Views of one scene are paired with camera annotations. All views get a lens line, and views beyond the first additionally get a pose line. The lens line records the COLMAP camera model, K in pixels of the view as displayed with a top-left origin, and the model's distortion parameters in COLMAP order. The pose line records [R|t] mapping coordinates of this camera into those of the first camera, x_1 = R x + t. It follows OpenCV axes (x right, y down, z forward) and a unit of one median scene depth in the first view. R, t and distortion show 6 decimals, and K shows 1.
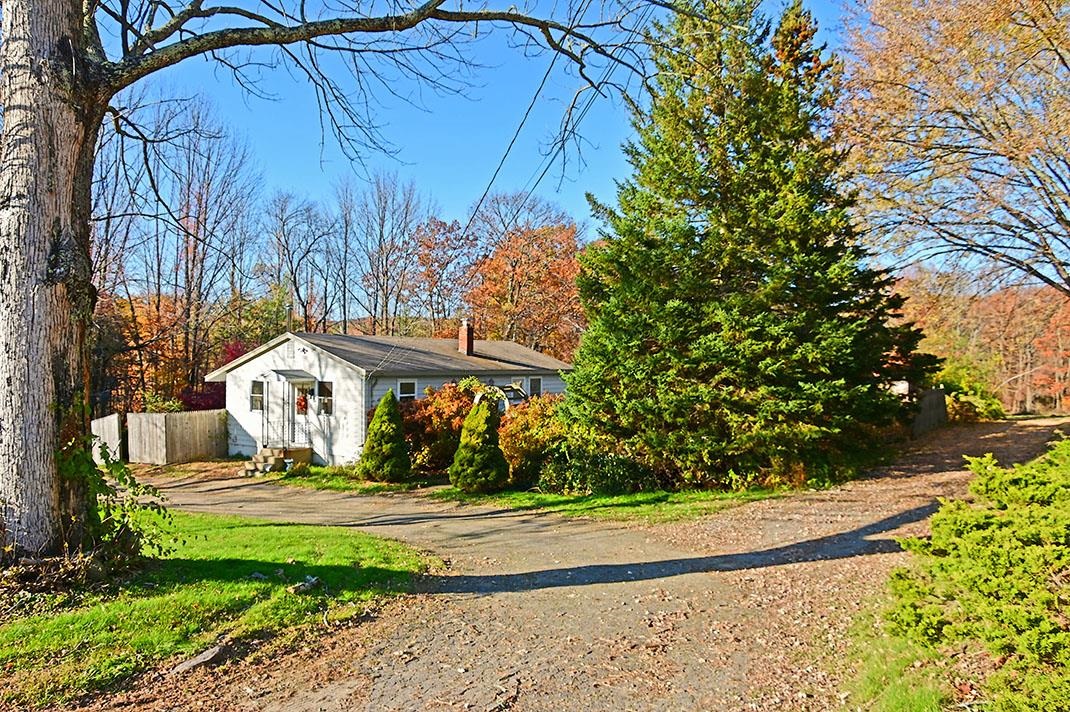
lens RADIAL K [[797.9, 0, 533.6], [0, 797.9, 362.8], [0, 0, 1]] dist [-0.058377, 0.006671]
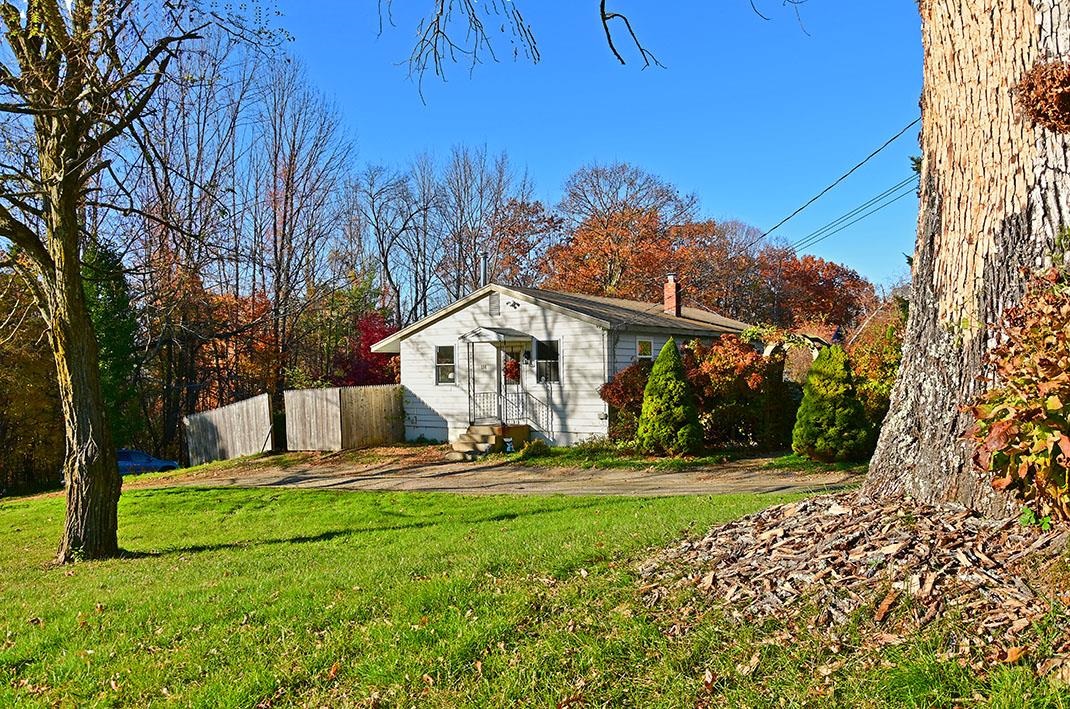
lens RADIAL K [[797.9, 0, 533.6], [0, 797.9, 361.3], [0, 0, 1]] dist [-0.058377, 0.006671]
pose [[0.999727, -0.023224, 0.002713, -0.364191], [0.023268, 0.999575, -0.017535, 0.075905], [-0.002305, 0.017593, 0.999843, 0.251467]]
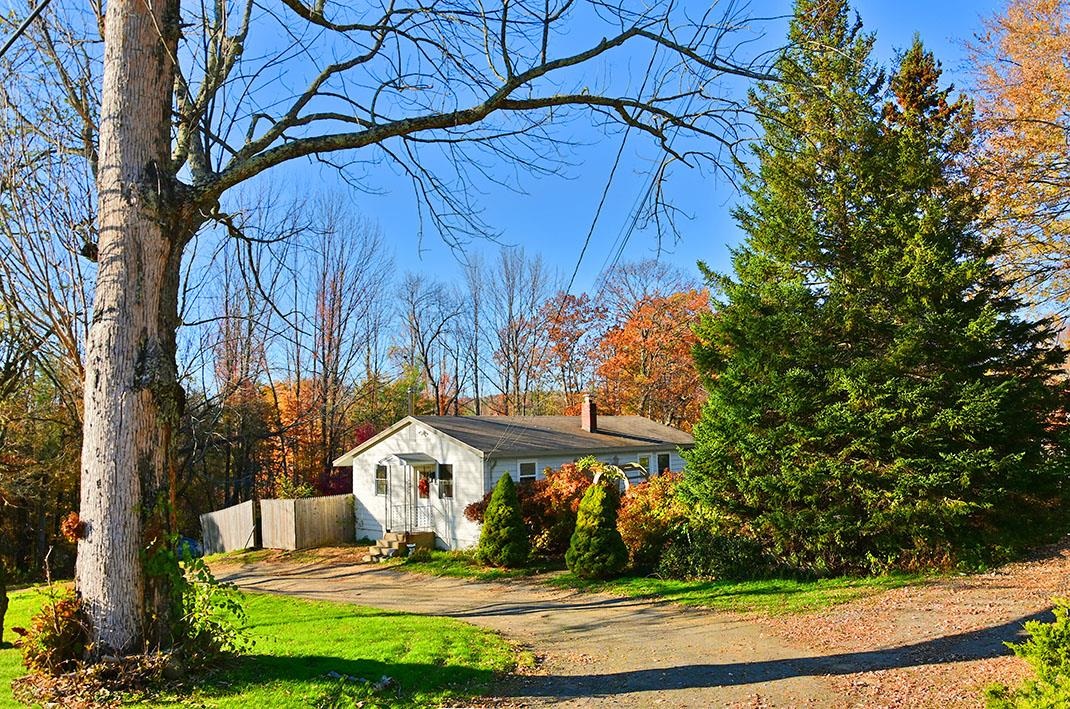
lens RADIAL K [[818.0, 0, 535.0], [0, 818.0, 354.5], [0, 0, 1]] dist [-0.052548, -0.003366]
pose [[0.983947, -0.049451, -0.171474, 0.039271], [0.032371, 0.994358, -0.101013, -0.007974], [0.175502, 0.093841, 0.979996, 0.005980]]
